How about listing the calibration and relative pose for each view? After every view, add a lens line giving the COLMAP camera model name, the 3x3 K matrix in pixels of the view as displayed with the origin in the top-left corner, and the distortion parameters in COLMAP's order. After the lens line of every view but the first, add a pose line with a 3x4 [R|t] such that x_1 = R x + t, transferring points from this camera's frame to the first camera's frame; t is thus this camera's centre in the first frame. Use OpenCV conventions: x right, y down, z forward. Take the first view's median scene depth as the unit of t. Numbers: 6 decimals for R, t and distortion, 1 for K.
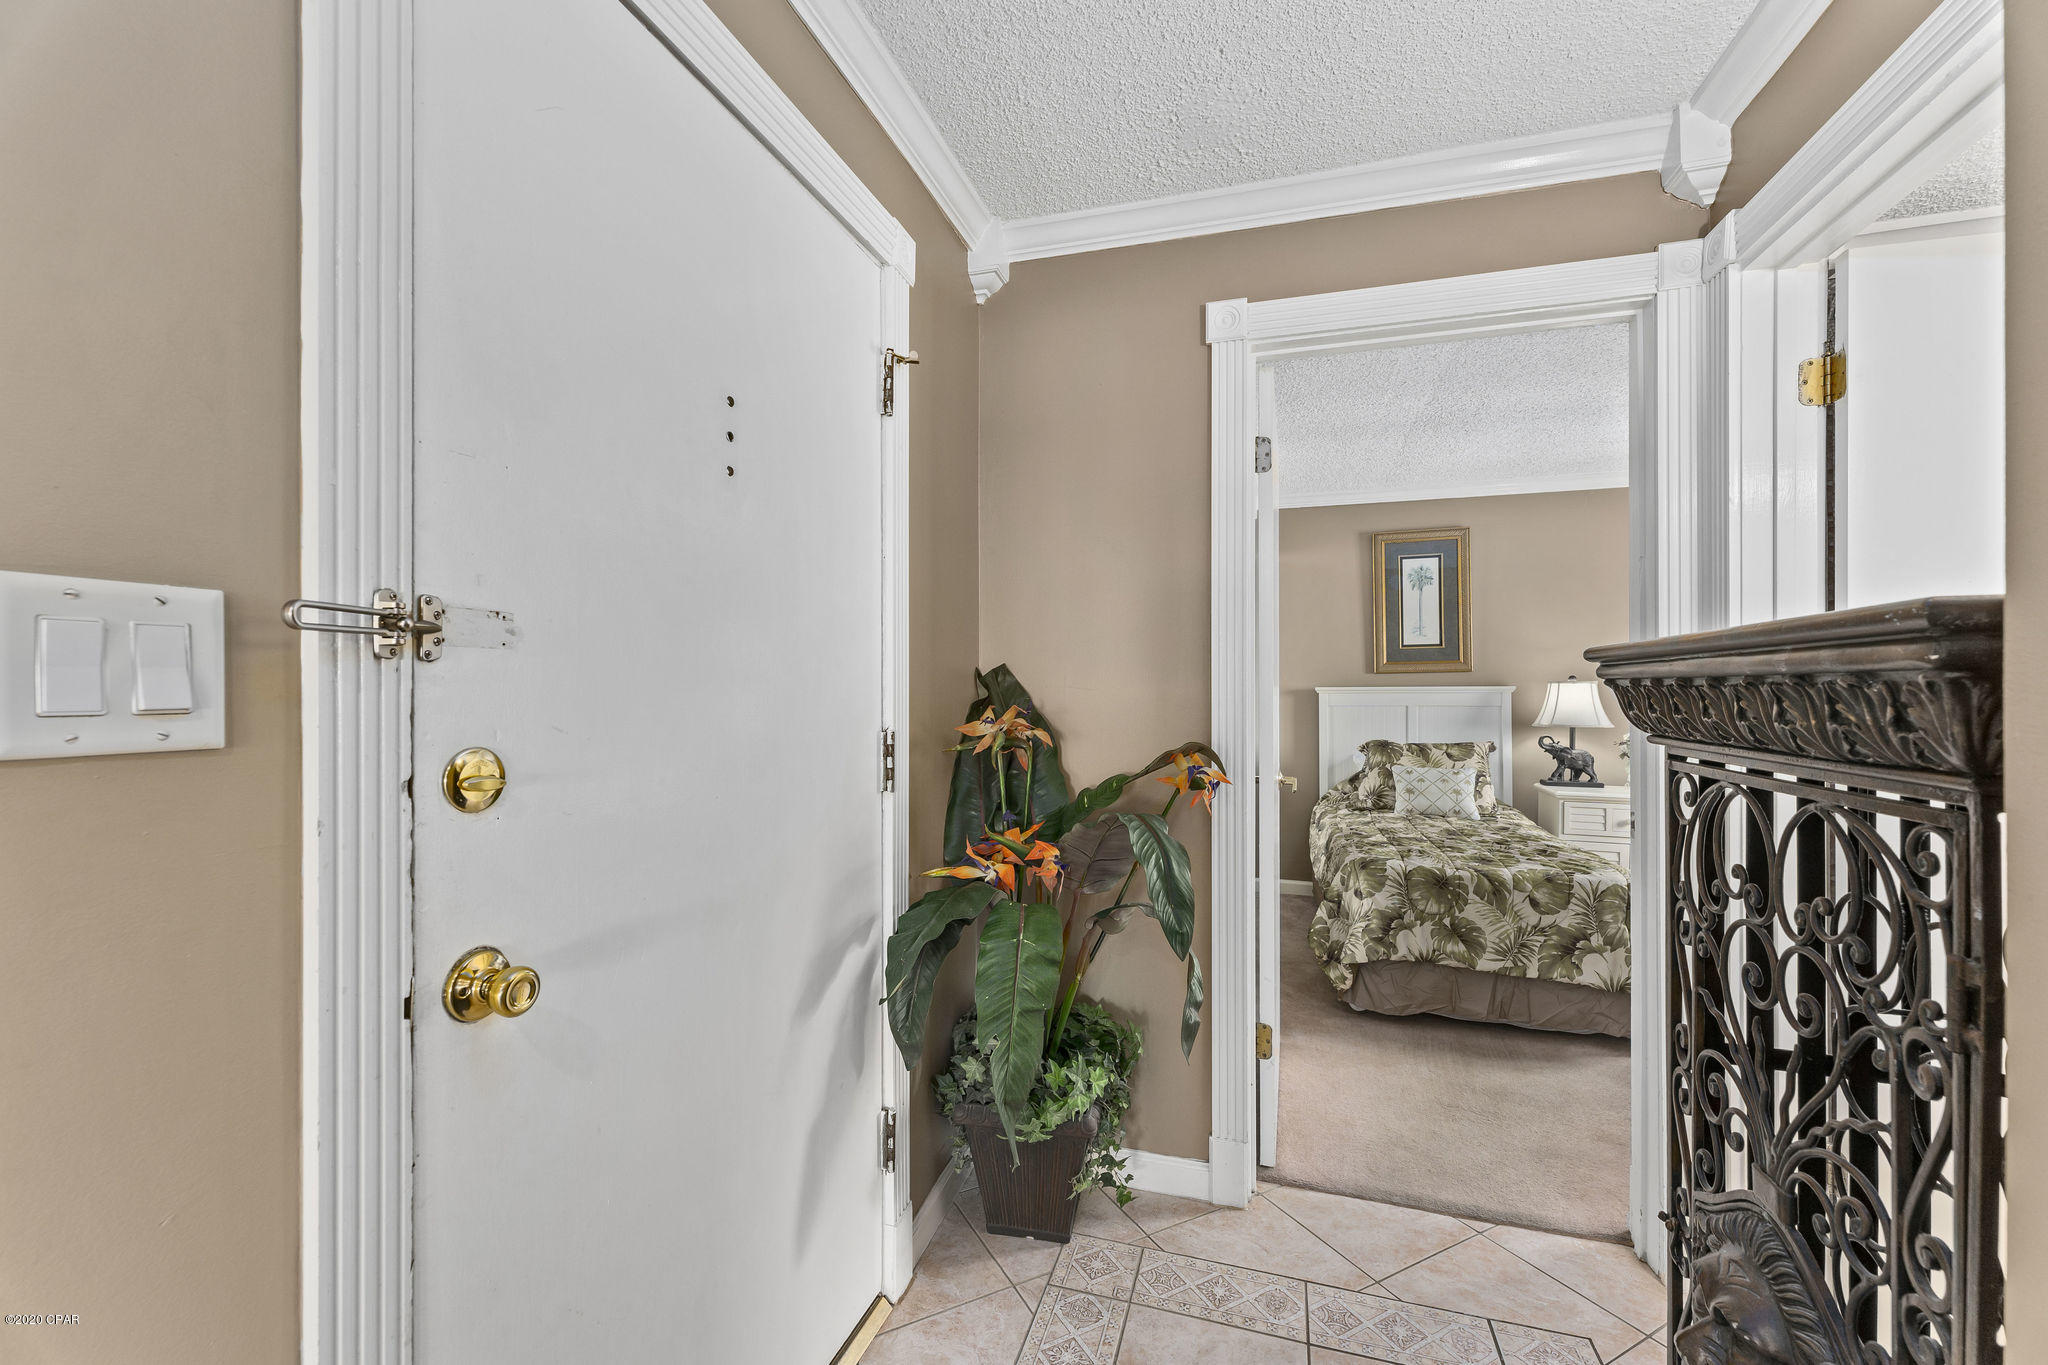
lens RADIAL K [[819.2, 0, 1028.8], [0, 819.2, 690.7], [0, 0, 1]] dist [-0.002862, -0.000173]
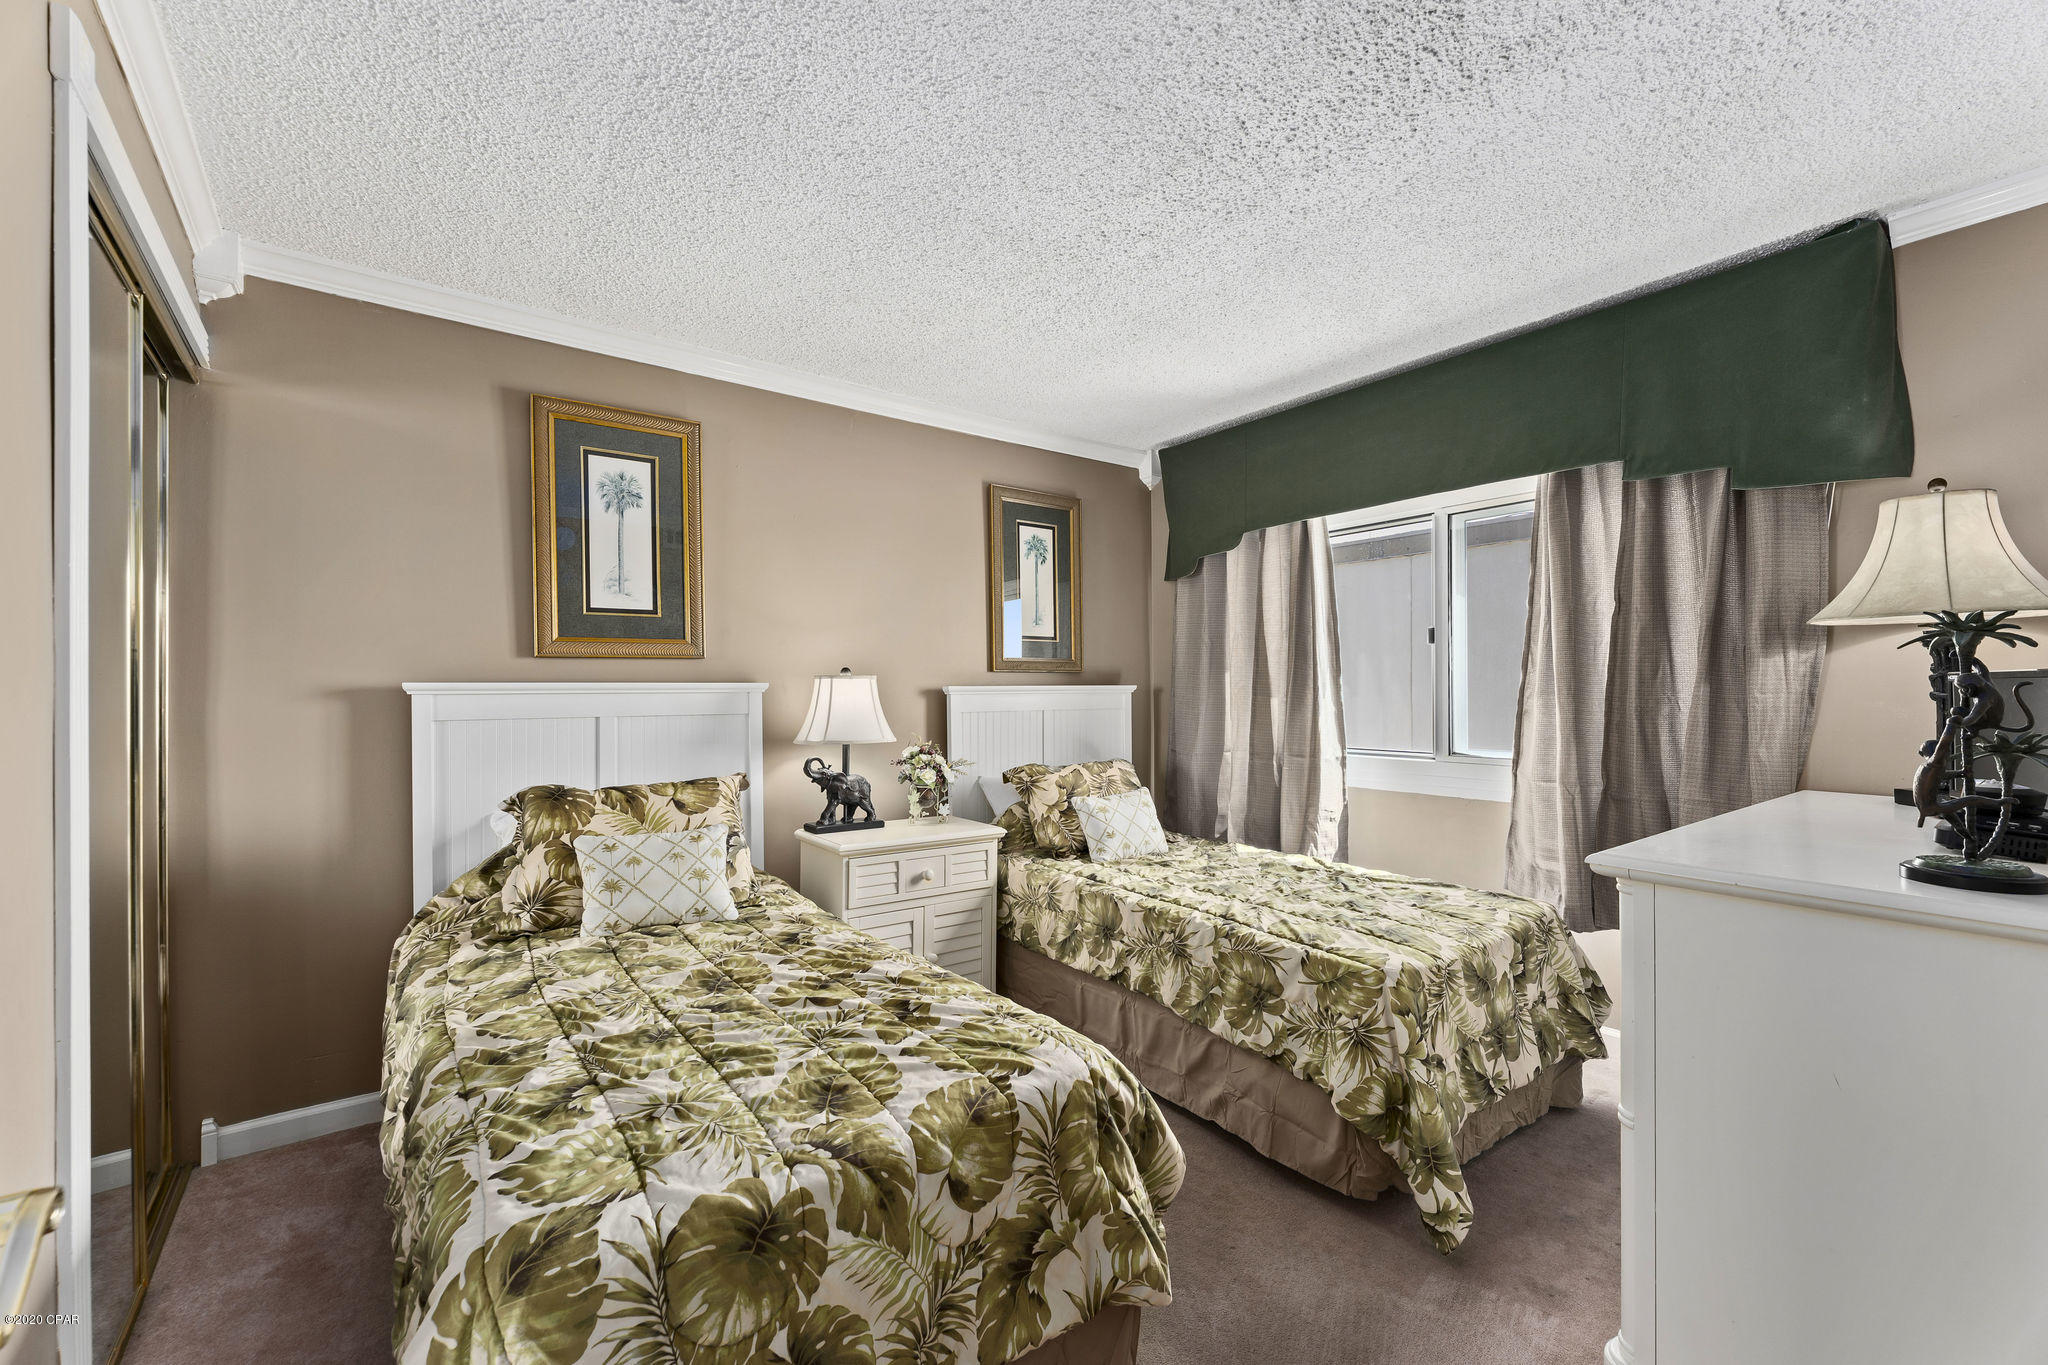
lens RADIAL K [[819.2, 0, 1031.3], [0, 819.2, 694.1], [0, 0, 1]] dist [-0.002862, -0.000173]
pose [[0.577073, -0.003871, 0.816684, 0.192738], [0.000937, 0.999991, 0.004077, 0.000804], [-0.816692, -0.001587, 0.577071, 0.474984]]
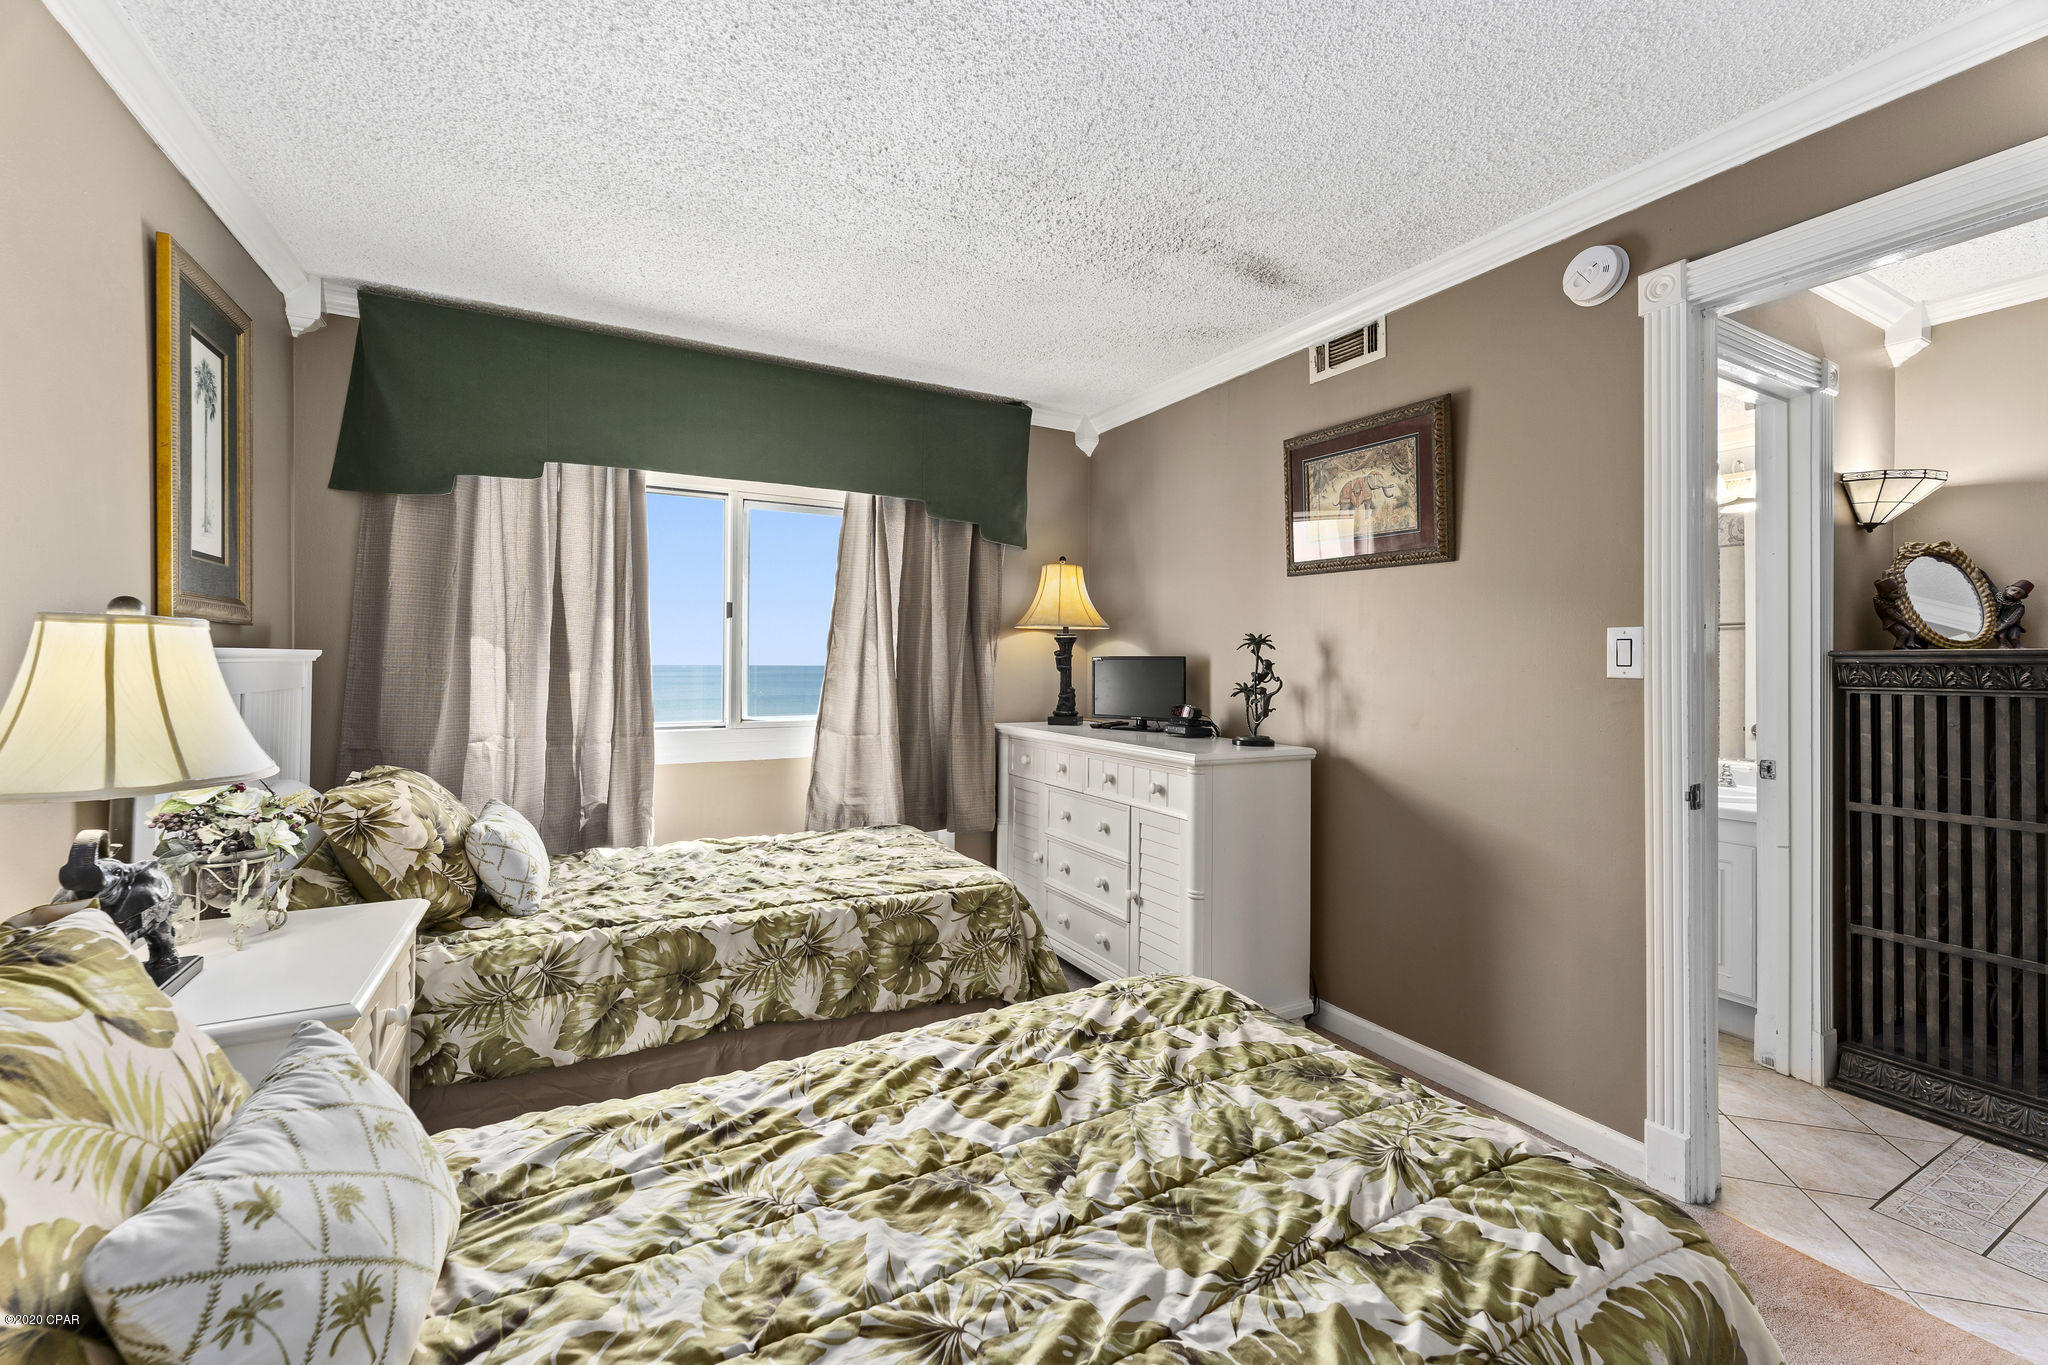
lens RADIAL K [[819.2, 0, 1027.8], [0, 819.2, 663.5], [0, 0, 1]] dist [-0.002862, -0.000173]
pose [[-0.712227, -0.003638, 0.701939, 0.259522], [-0.007614, 0.999968, -0.002542, 0.001604], [-0.701907, -0.007155, -0.712232, 0.988750]]
